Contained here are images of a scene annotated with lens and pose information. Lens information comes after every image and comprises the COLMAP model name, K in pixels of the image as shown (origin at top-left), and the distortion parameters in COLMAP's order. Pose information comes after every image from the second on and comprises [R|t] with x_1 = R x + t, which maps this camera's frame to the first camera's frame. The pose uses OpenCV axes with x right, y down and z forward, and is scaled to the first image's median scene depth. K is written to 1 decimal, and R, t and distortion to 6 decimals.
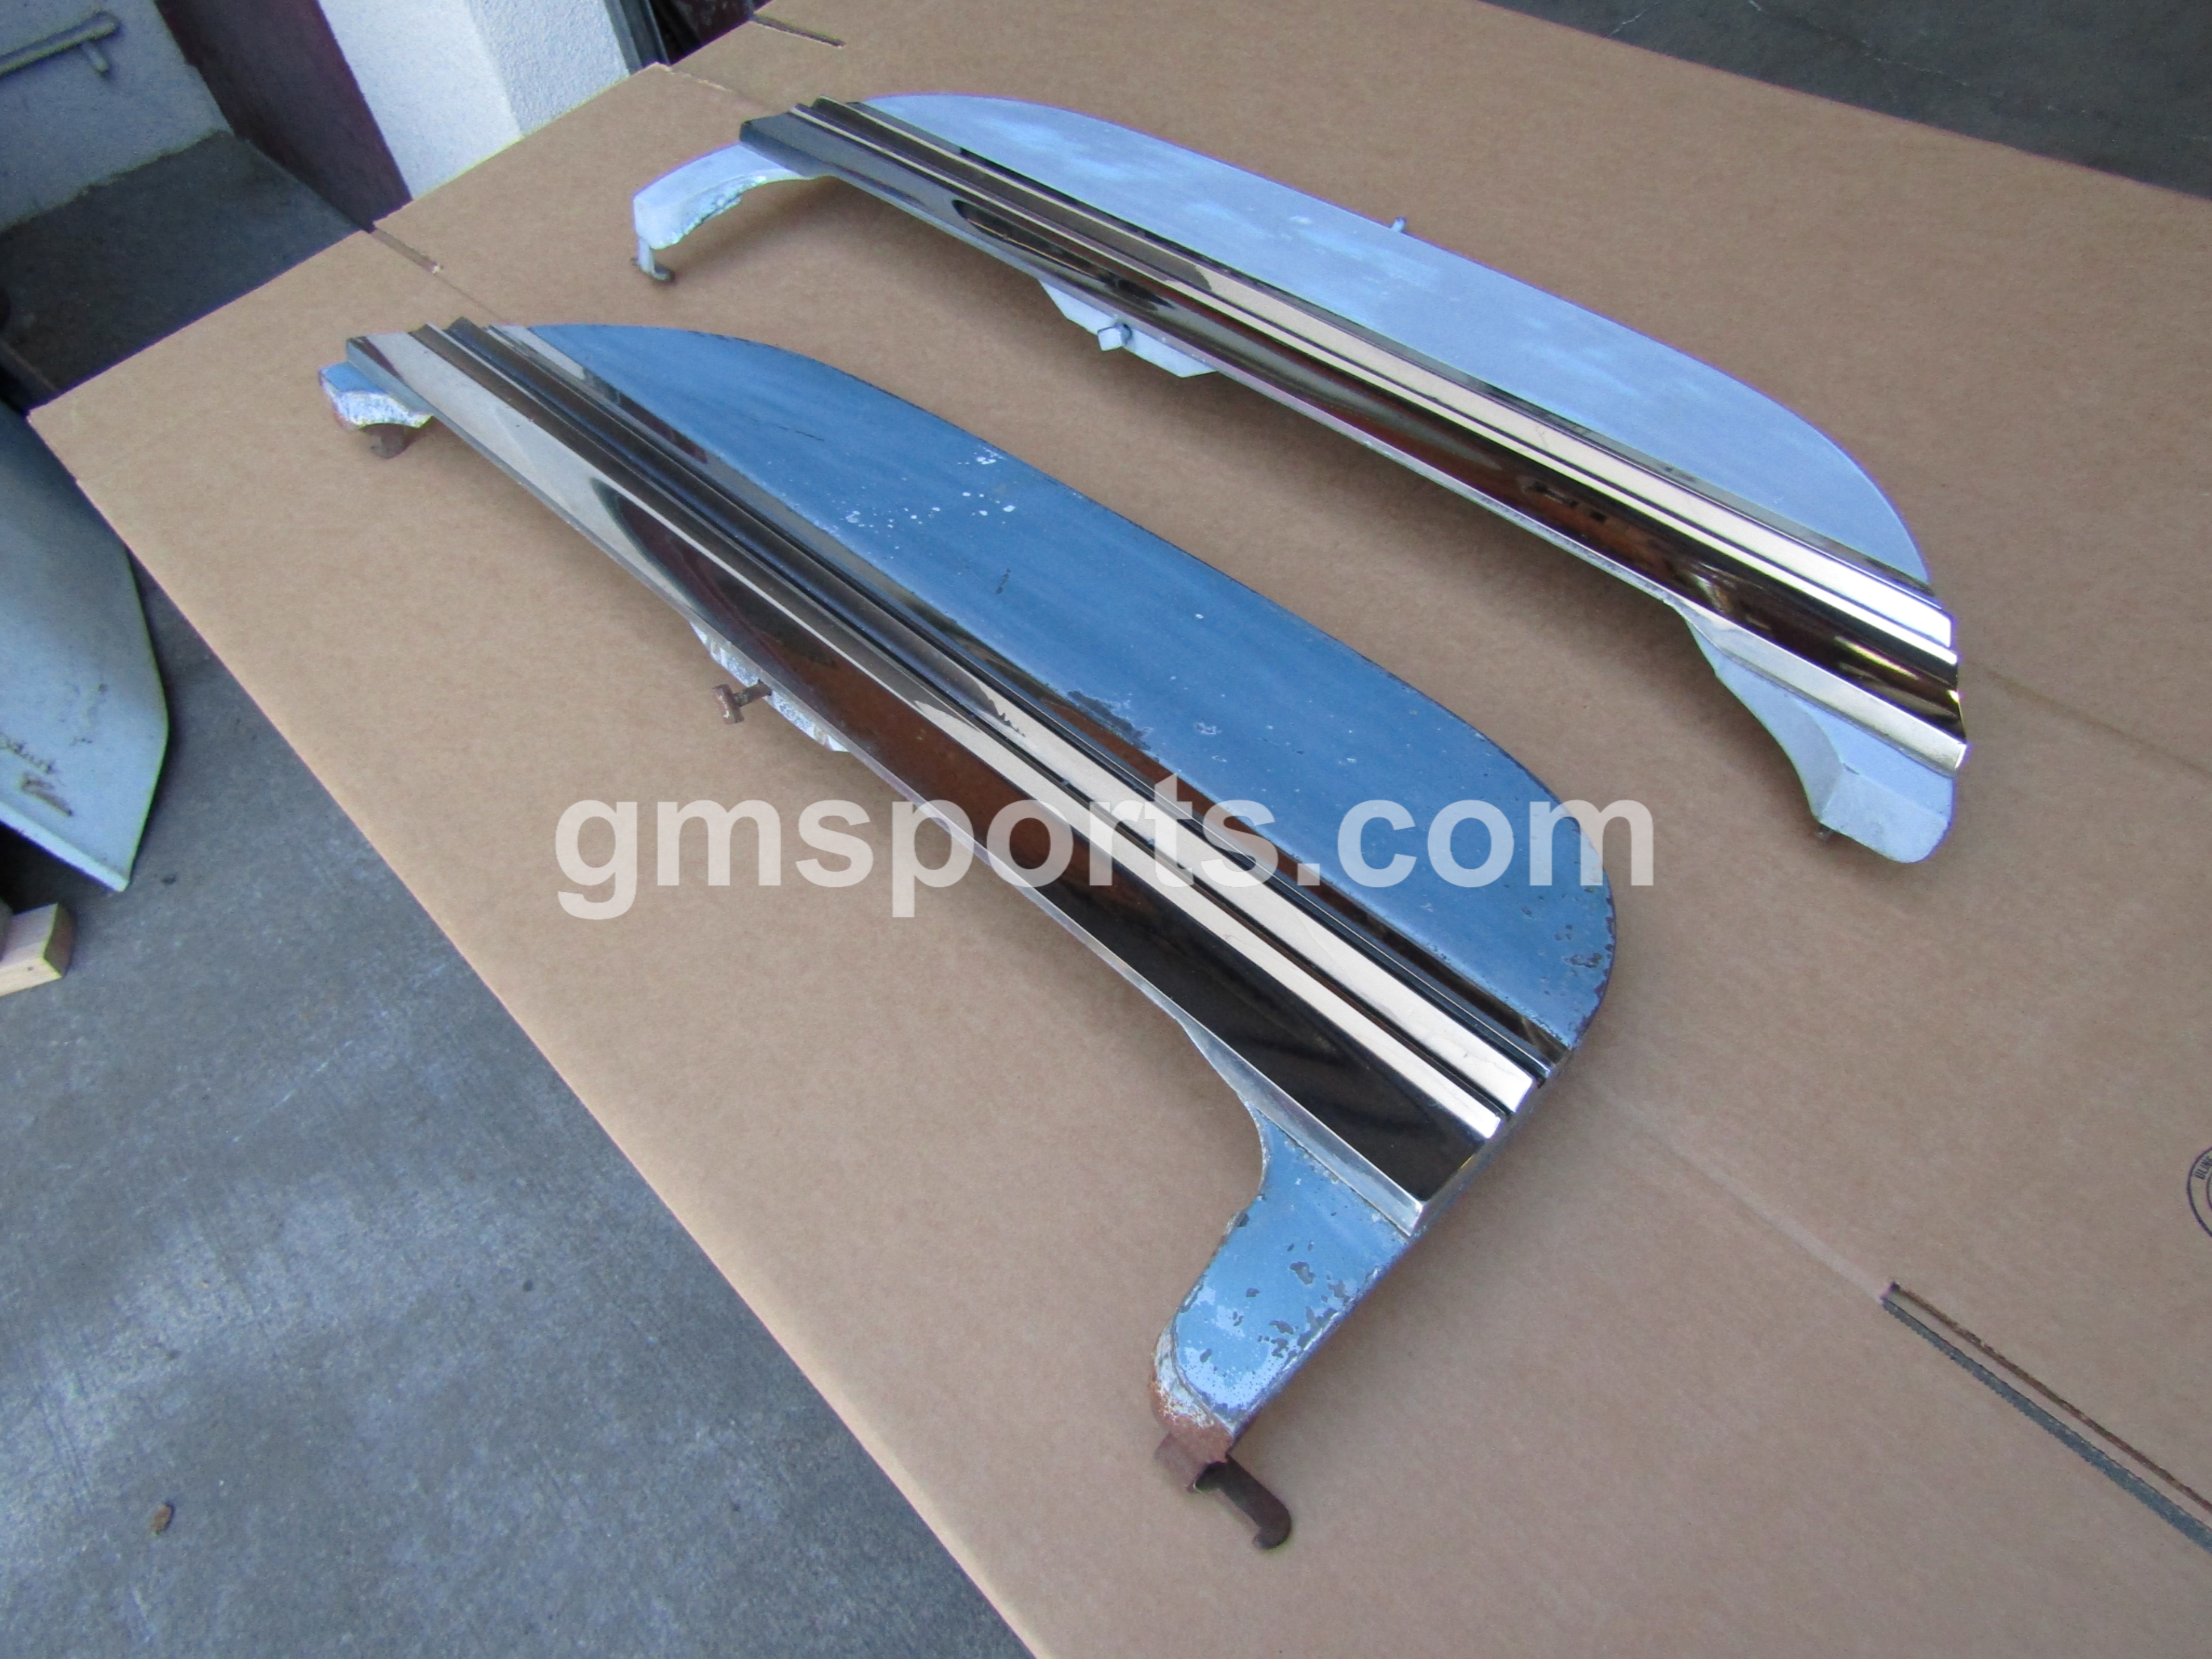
lens RADIAL K [[1554.5, 0, 1127.0], [0, 1554.5, 826.9], [0, 0, 1]] dist [-0.016622, 0.004693]
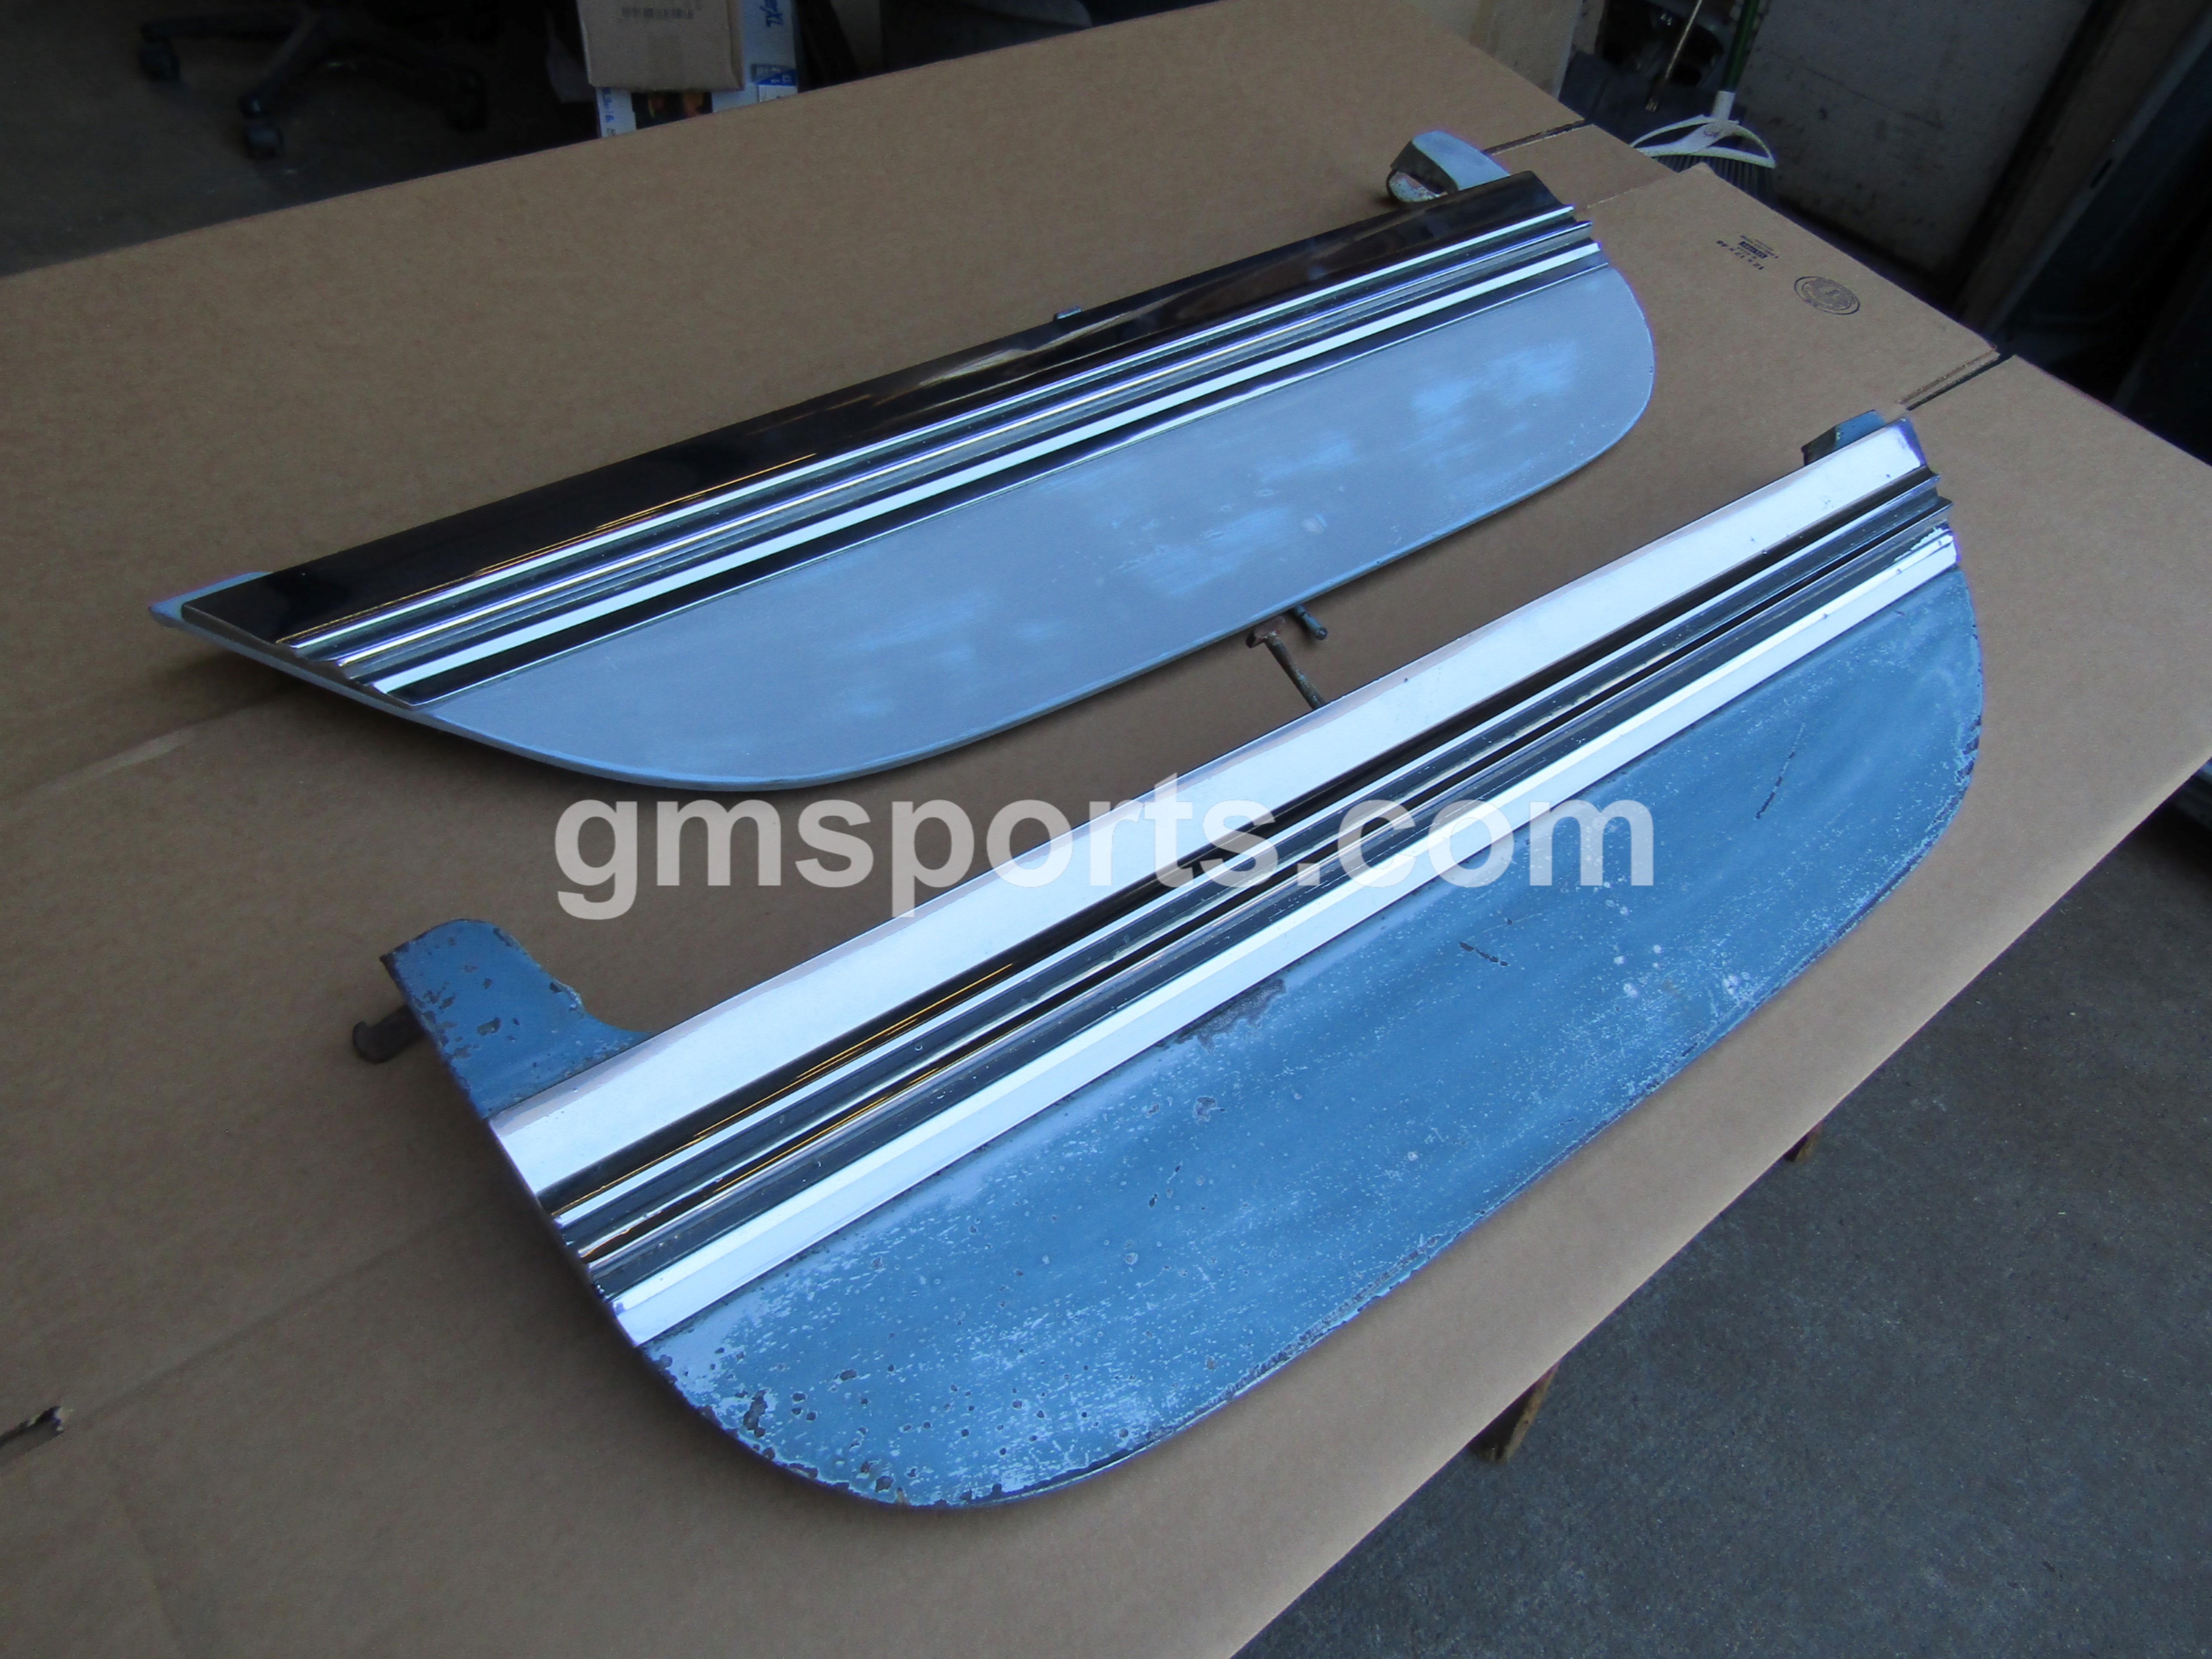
lens RADIAL K [[1554.5, 0, 1100.2], [0, 1554.5, 828.8], [0, 0, 1]] dist [-0.016622, 0.004693]
pose [[0.060743, -0.659261, 0.749457, -0.592127], [0.688030, 0.571621, 0.447062, -0.414333], [-0.723136, 0.488493, 0.488313, 0.442690]]
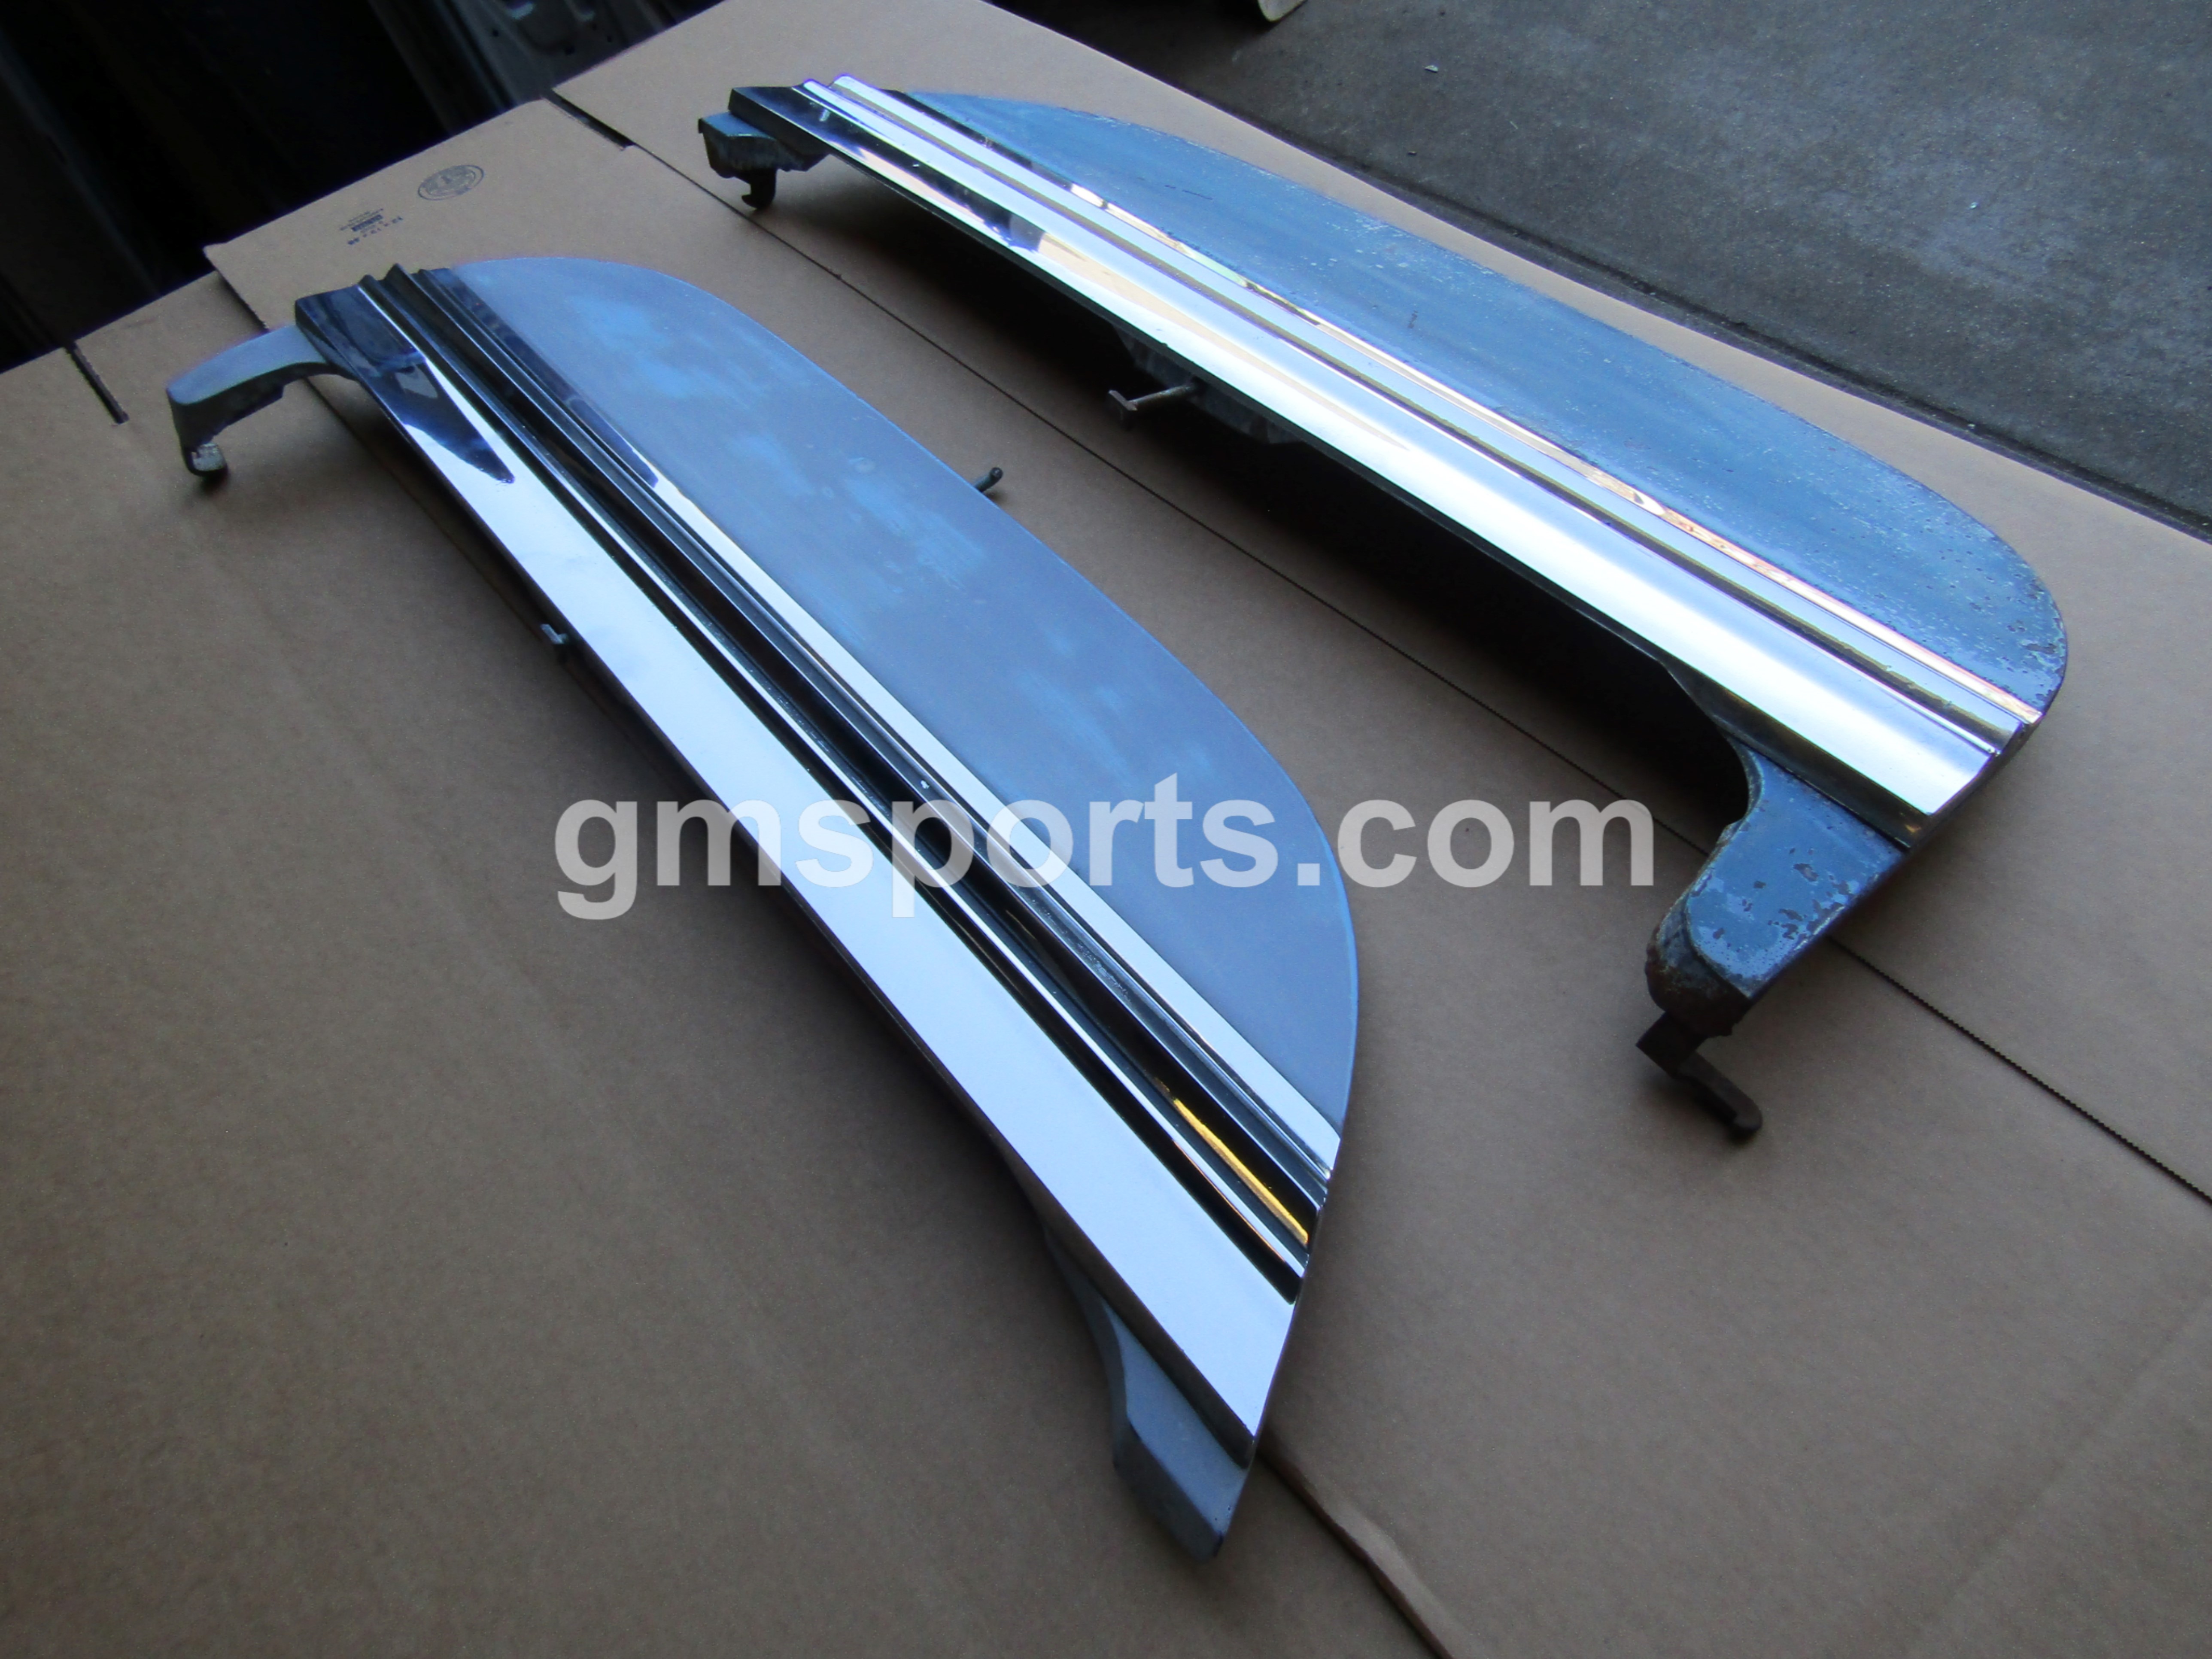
lens RADIAL K [[1554.5, 0, 1100.1], [0, 1554.5, 838.4], [0, 0, 1]] dist [-0.016622, 0.004693]
pose [[-0.954279, 0.124312, 0.271843, -0.243467], [0.235170, -0.249153, 0.939477, -0.749931], [0.184519, 0.960453, 0.208527, 0.673984]]
